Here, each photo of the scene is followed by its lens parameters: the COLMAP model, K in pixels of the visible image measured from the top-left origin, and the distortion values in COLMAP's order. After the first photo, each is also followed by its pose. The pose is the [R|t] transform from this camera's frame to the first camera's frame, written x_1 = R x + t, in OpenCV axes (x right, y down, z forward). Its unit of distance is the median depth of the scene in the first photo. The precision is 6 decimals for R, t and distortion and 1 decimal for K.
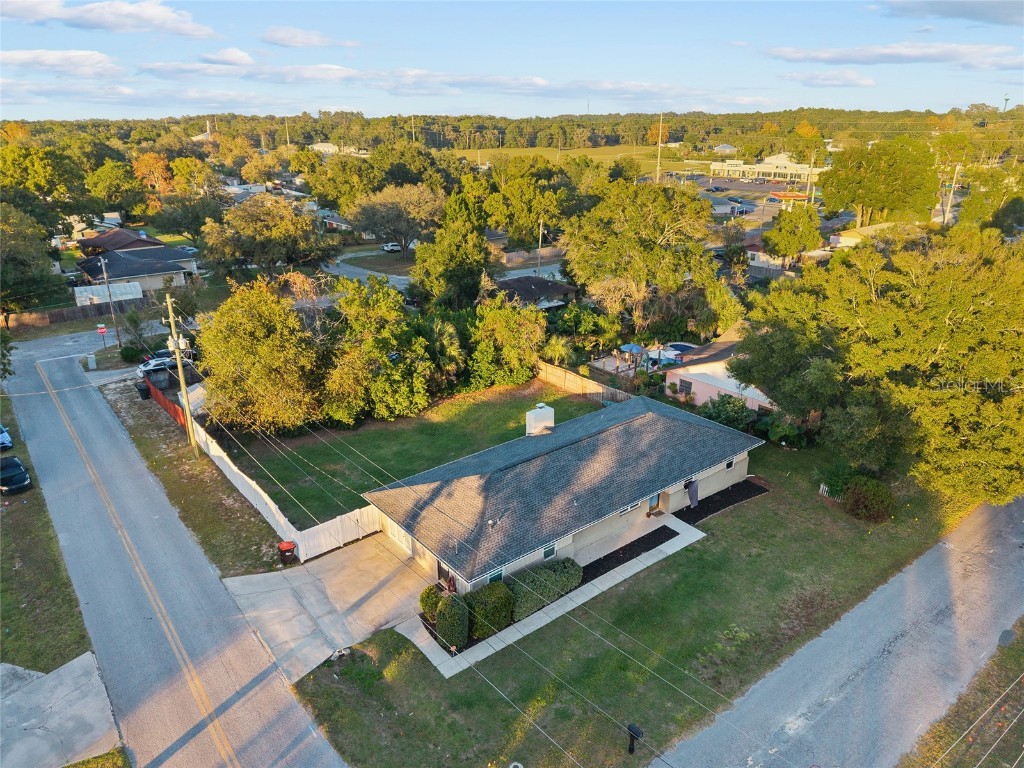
lens RADIAL K [[695.2, 0, 502.5], [0, 695.2, 381.2], [0, 0, 1]] dist [0.045282, -0.050778]
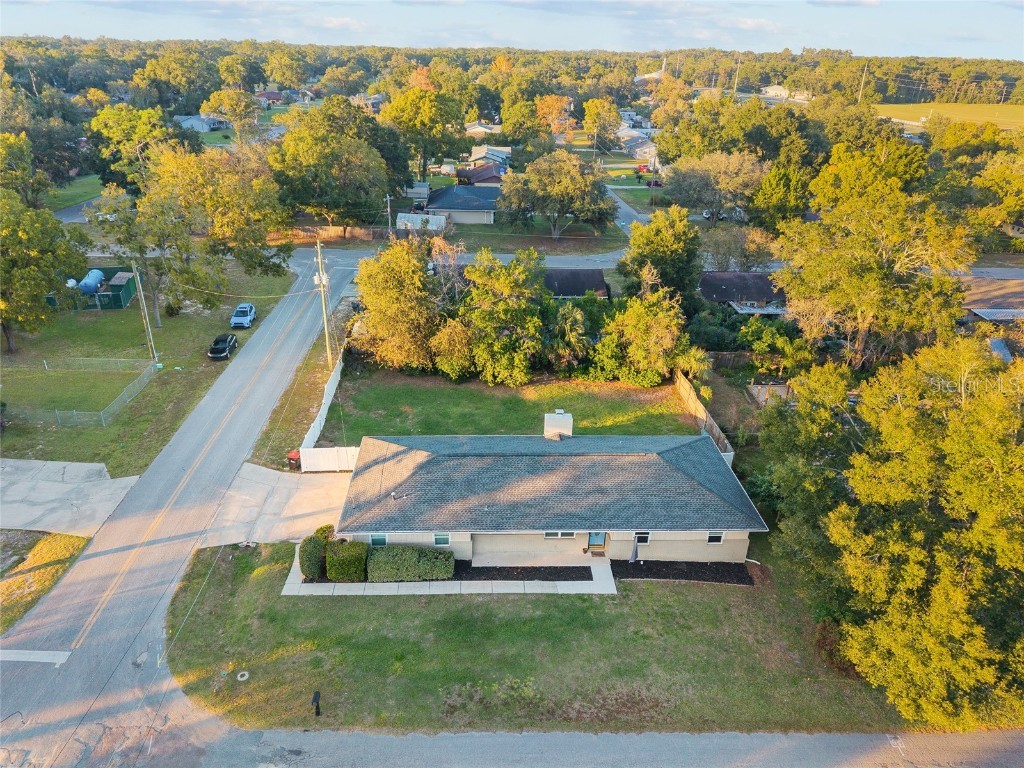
lens RADIAL K [[695.2, 0, 502.5], [0, 695.2, 381.2], [0, 0, 1]] dist [0.045282, -0.050778]
pose [[0.811457, 0.275166, -0.515578, 0.420028], [-0.233399, 0.961395, 0.145758, -0.114145], [0.535782, 0.002059, 0.844354, 0.090331]]
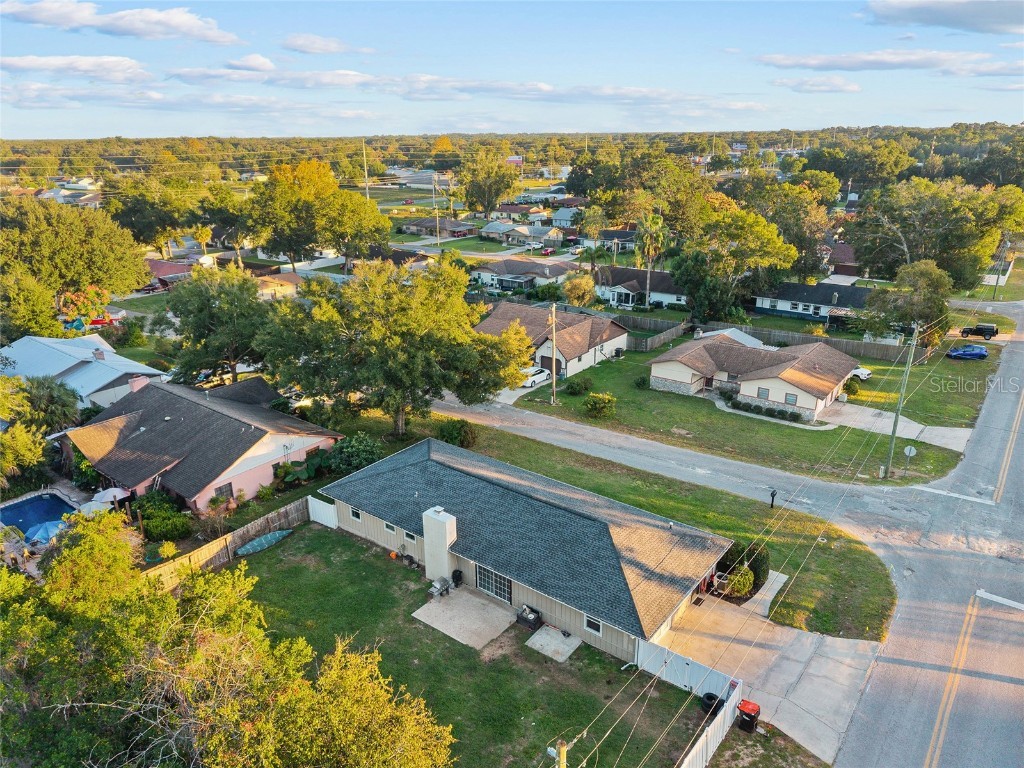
lens RADIAL K [[695.2, 0, 502.5], [0, 695.2, 381.2], [0, 0, 1]] dist [0.045282, -0.050778]
pose [[-0.243376, -0.316561, 0.916819, -0.584076], [0.355405, 0.850393, 0.387969, -0.338059], [-0.902472, 0.420264, -0.094458, 0.801095]]
